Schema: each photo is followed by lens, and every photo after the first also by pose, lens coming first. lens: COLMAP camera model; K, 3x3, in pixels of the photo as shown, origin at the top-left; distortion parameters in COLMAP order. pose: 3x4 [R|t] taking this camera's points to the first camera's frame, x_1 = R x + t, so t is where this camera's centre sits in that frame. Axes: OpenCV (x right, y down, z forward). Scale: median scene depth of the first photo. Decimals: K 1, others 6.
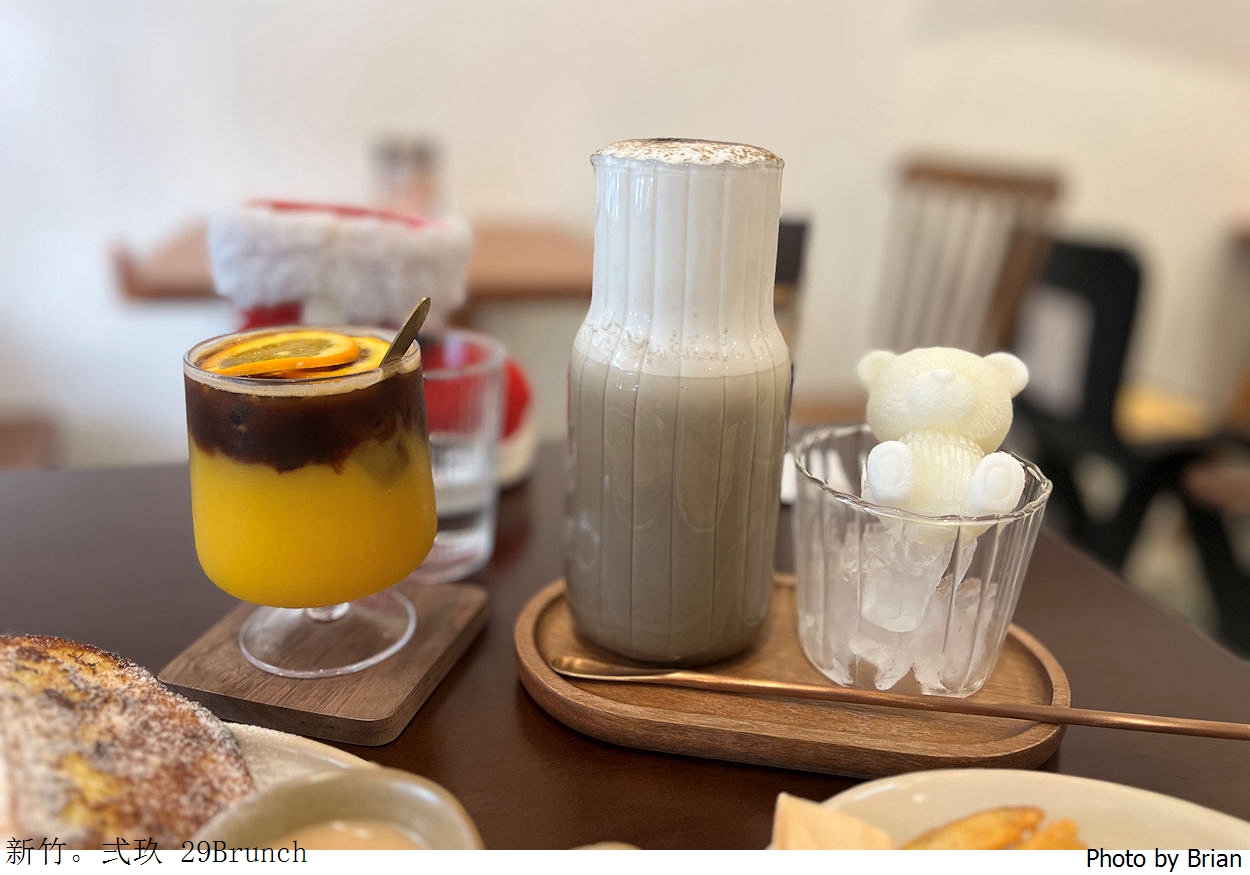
lens RADIAL K [[927.8, 0, 625.0], [0, 927.8, 437.5], [0, 0, 1]] dist [0.003003, -0.001986]
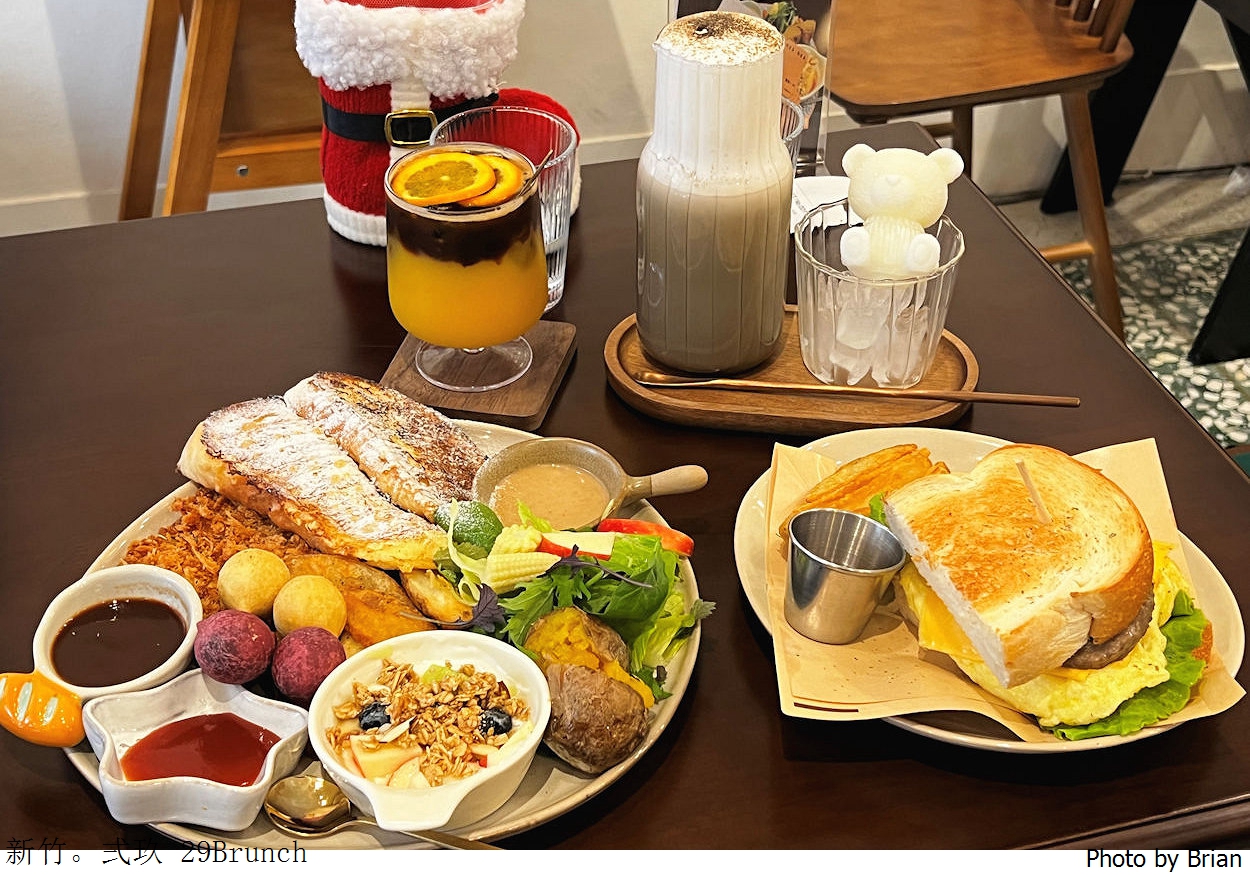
lens RADIAL K [[1363.7, 0, 625.0], [0, 1363.7, 437.5], [0, 0, 1]] dist [0.019468, 0.006673]
pose [[0.999282, -0.036917, -0.008579, -0.083371], [0.037810, 0.955312, 0.293171, -0.330110], [-0.002627, -0.293285, 0.956022, -1.214238]]
